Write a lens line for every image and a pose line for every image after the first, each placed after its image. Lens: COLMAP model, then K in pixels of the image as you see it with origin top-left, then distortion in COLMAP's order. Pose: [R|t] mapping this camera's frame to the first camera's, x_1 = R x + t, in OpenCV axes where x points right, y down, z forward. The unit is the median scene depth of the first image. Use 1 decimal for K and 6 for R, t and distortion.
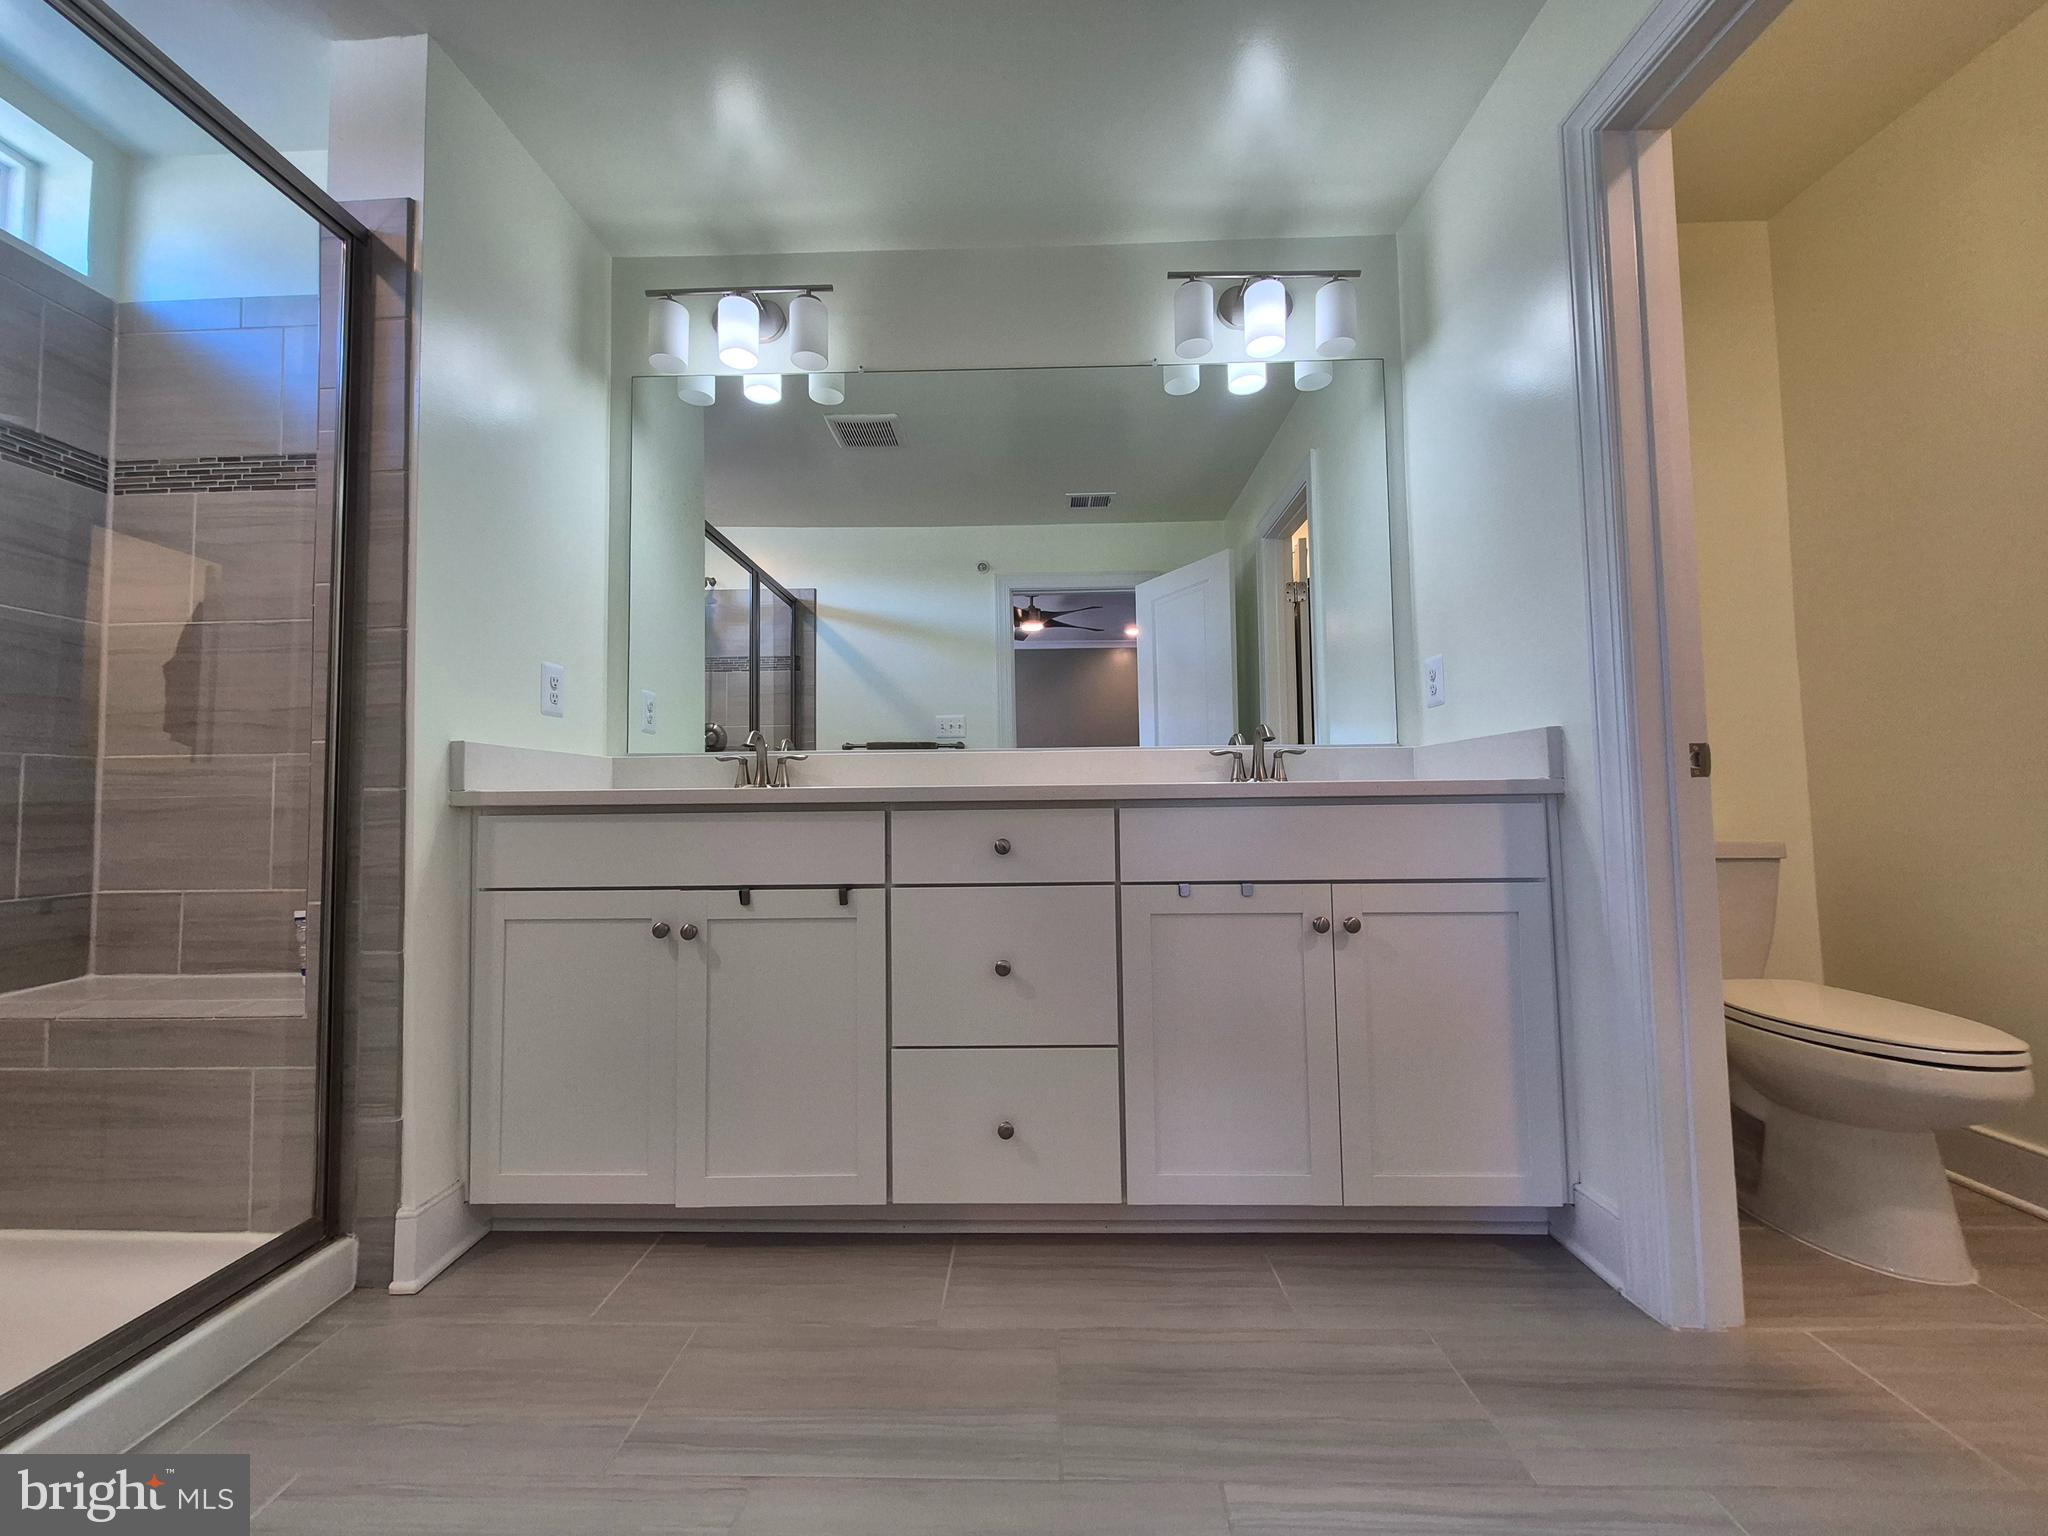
lens RADIAL K [[796.0, 0, 1017.8], [0, 796.0, 765.1], [0, 0, 1]] dist [0.001659, -0.001908]
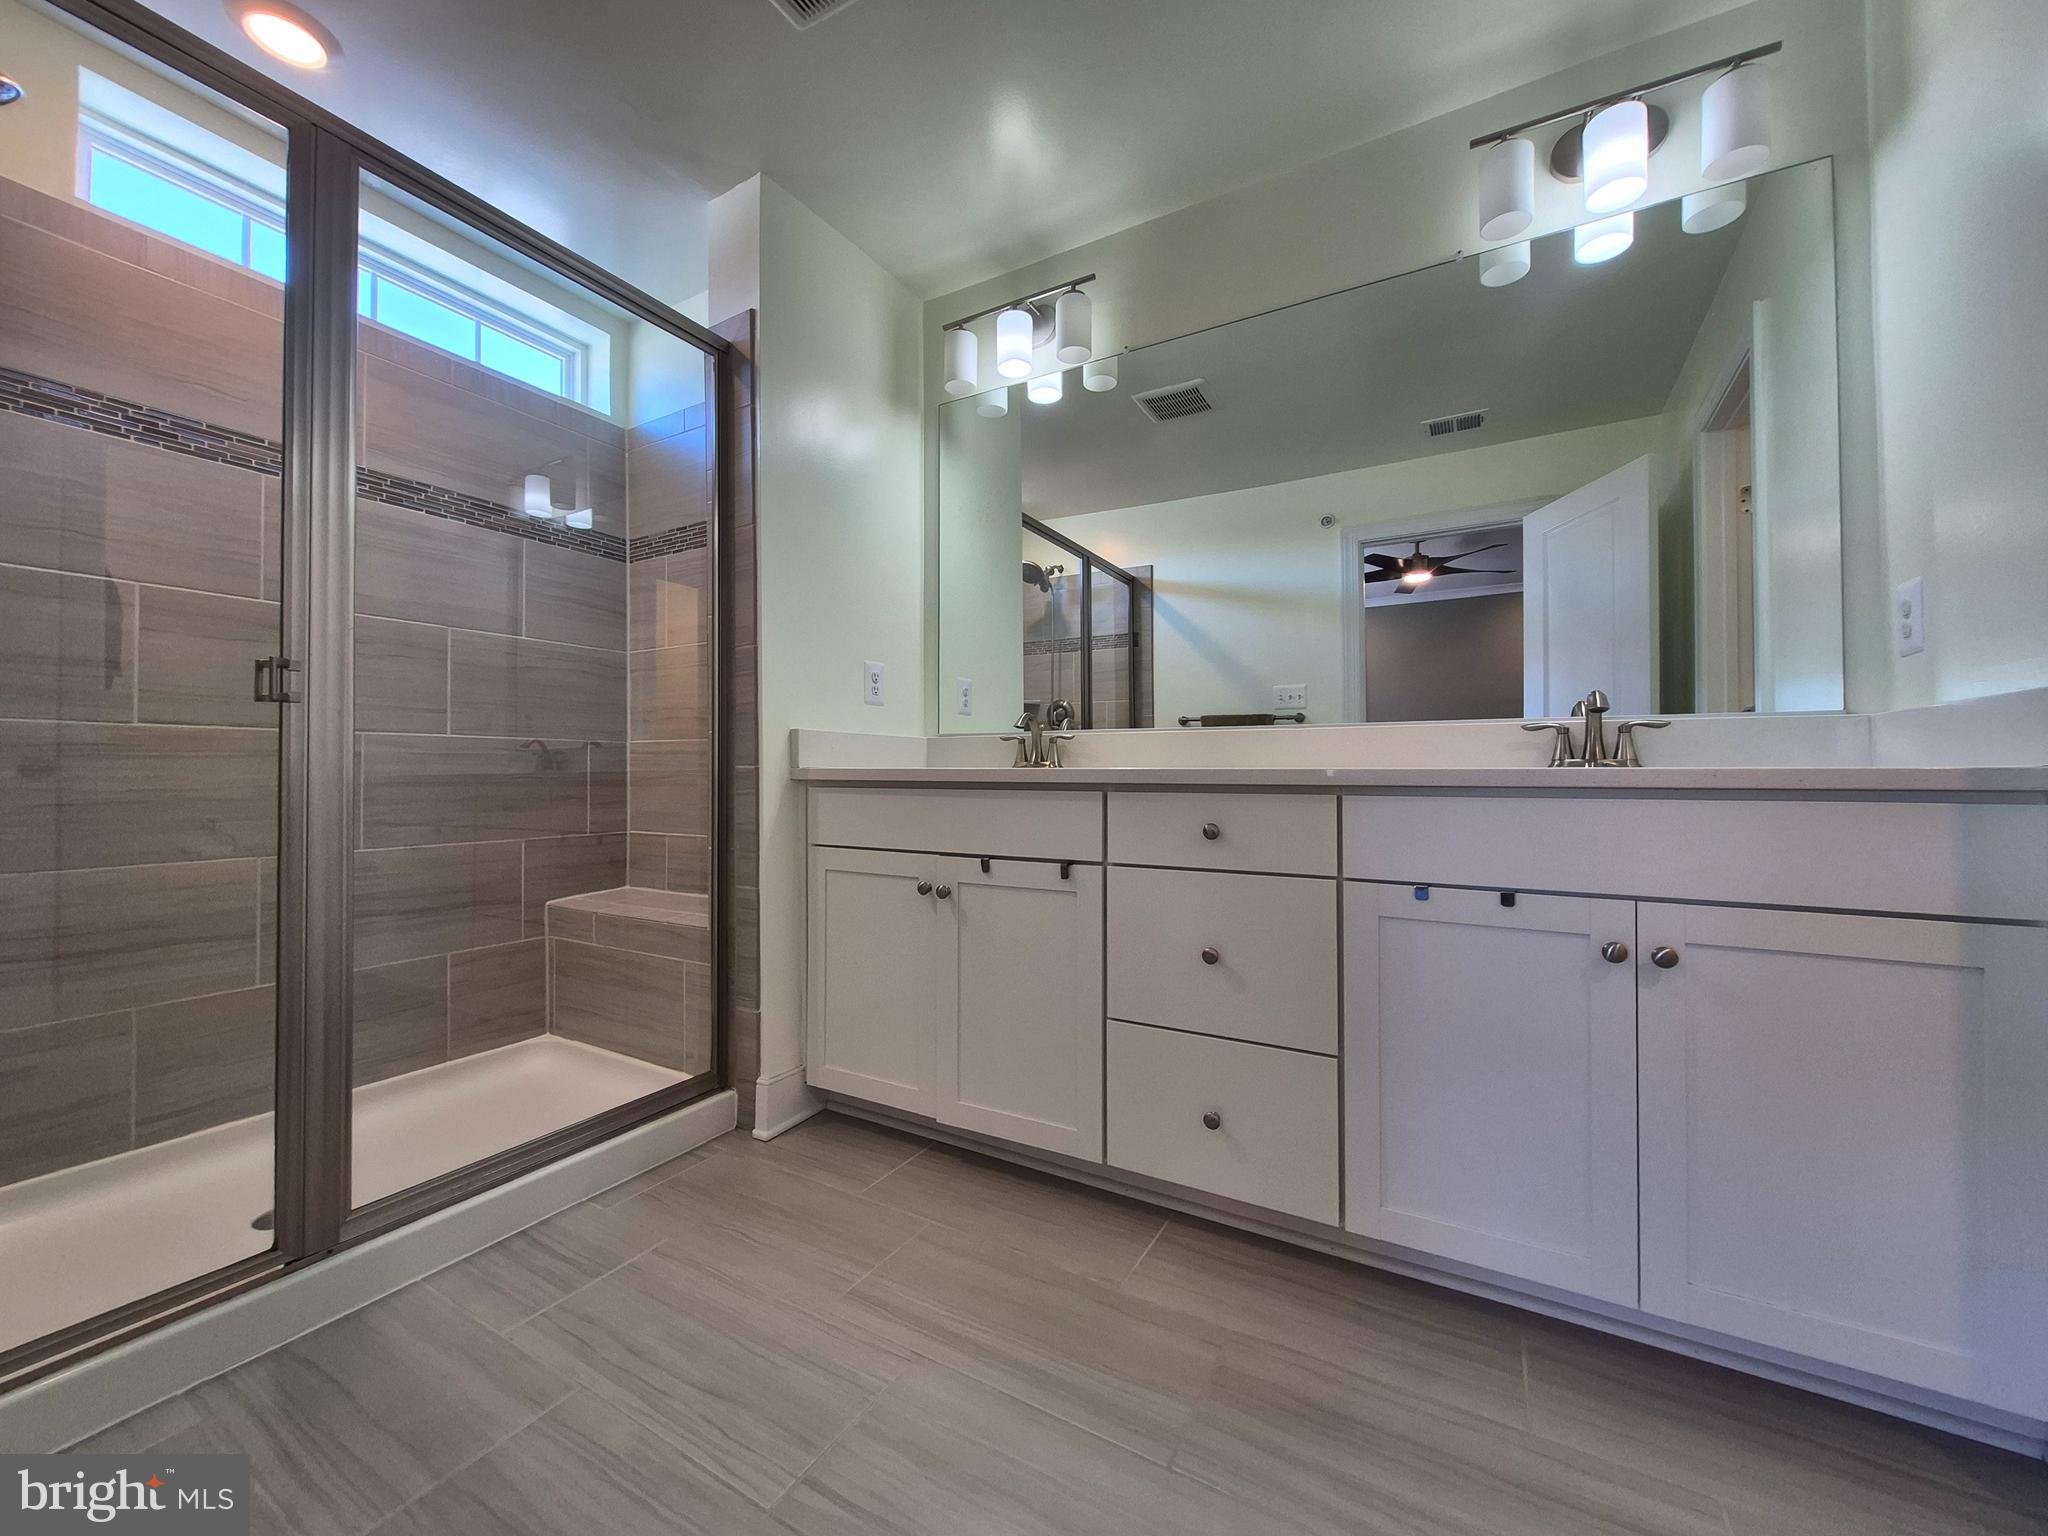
lens RADIAL K [[796.0, 0, 1014.7], [0, 796.0, 767.5], [0, 0, 1]] dist [0.001659, -0.001908]
pose [[0.877216, 0.010402, -0.479983, 0.222067], [0.010106, 0.999144, 0.040122, -0.015798], [0.479989, -0.040046, 0.876360, 0.039413]]
